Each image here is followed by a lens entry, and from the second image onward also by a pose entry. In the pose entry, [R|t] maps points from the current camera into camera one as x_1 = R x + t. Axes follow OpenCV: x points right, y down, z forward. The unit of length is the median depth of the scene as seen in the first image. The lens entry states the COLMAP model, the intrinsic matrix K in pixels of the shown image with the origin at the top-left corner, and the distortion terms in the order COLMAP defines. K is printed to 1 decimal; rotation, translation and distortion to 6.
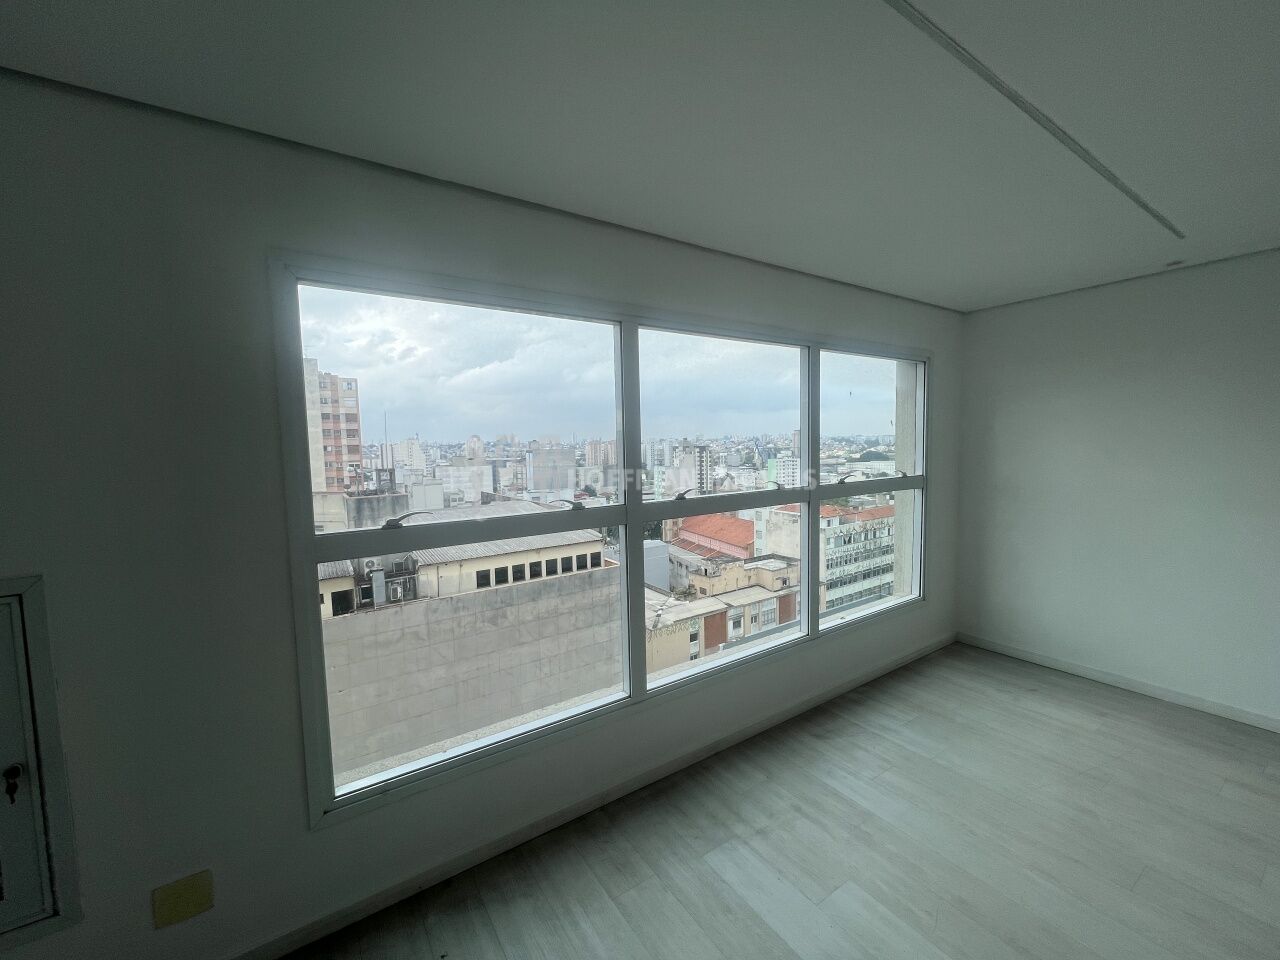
lens RADIAL K [[511.0, 0, 642.7], [0, 511.0, 481.1], [0, 0, 1]] dist [-0.000412, -0.000369]
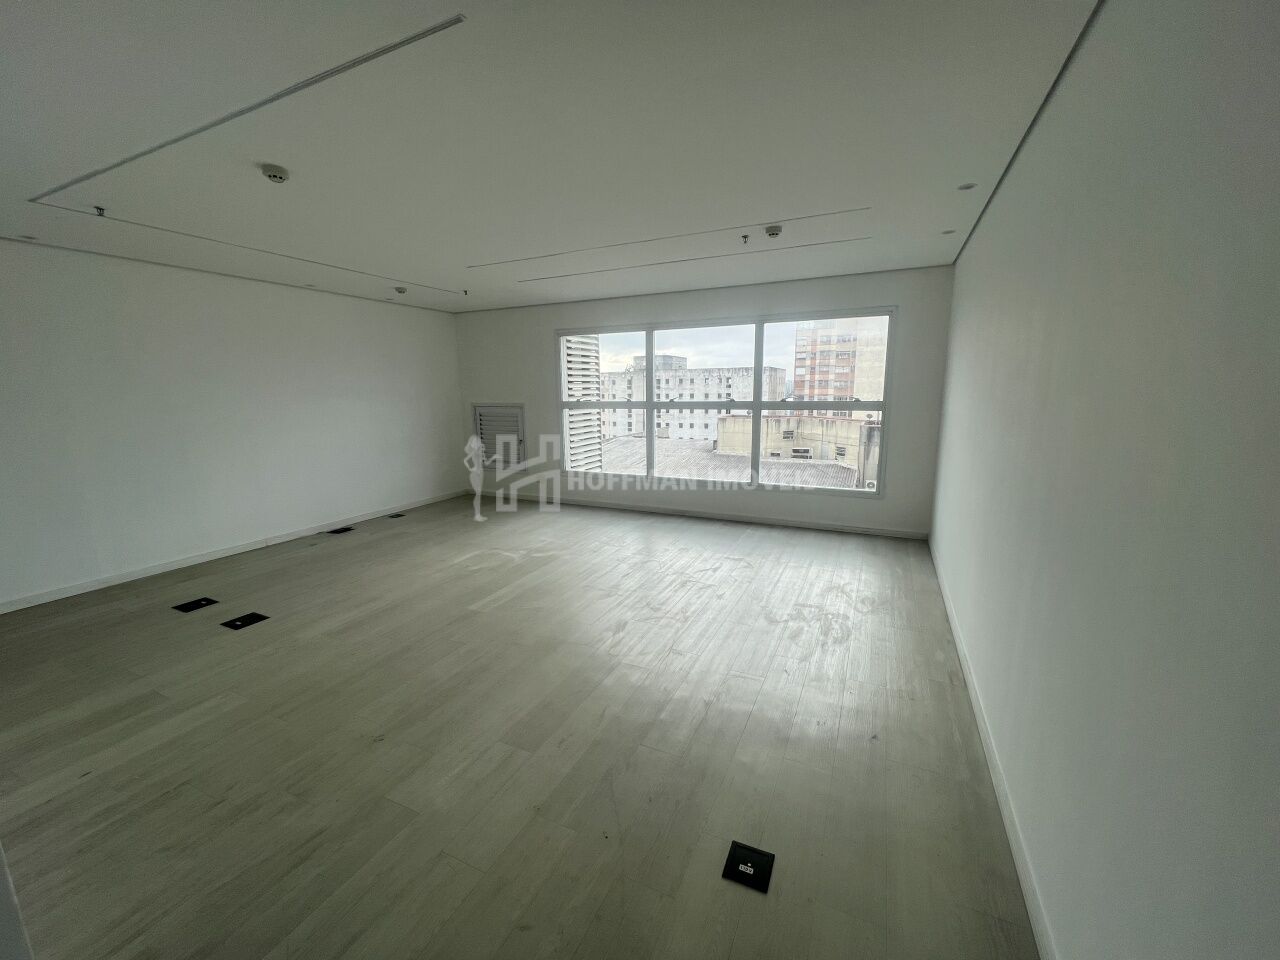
lens RADIAL K [[511.0, 0, 640.0], [0, 511.0, 480.2], [0, 0, 1]] dist [-0.000412, -0.000369]
pose [[0.512030, 0.168973, -0.842184, 1.571512], [-0.062048, 0.985175, 0.159939, 0.019012], [0.856724, -0.029638, 0.514923, -0.279826]]
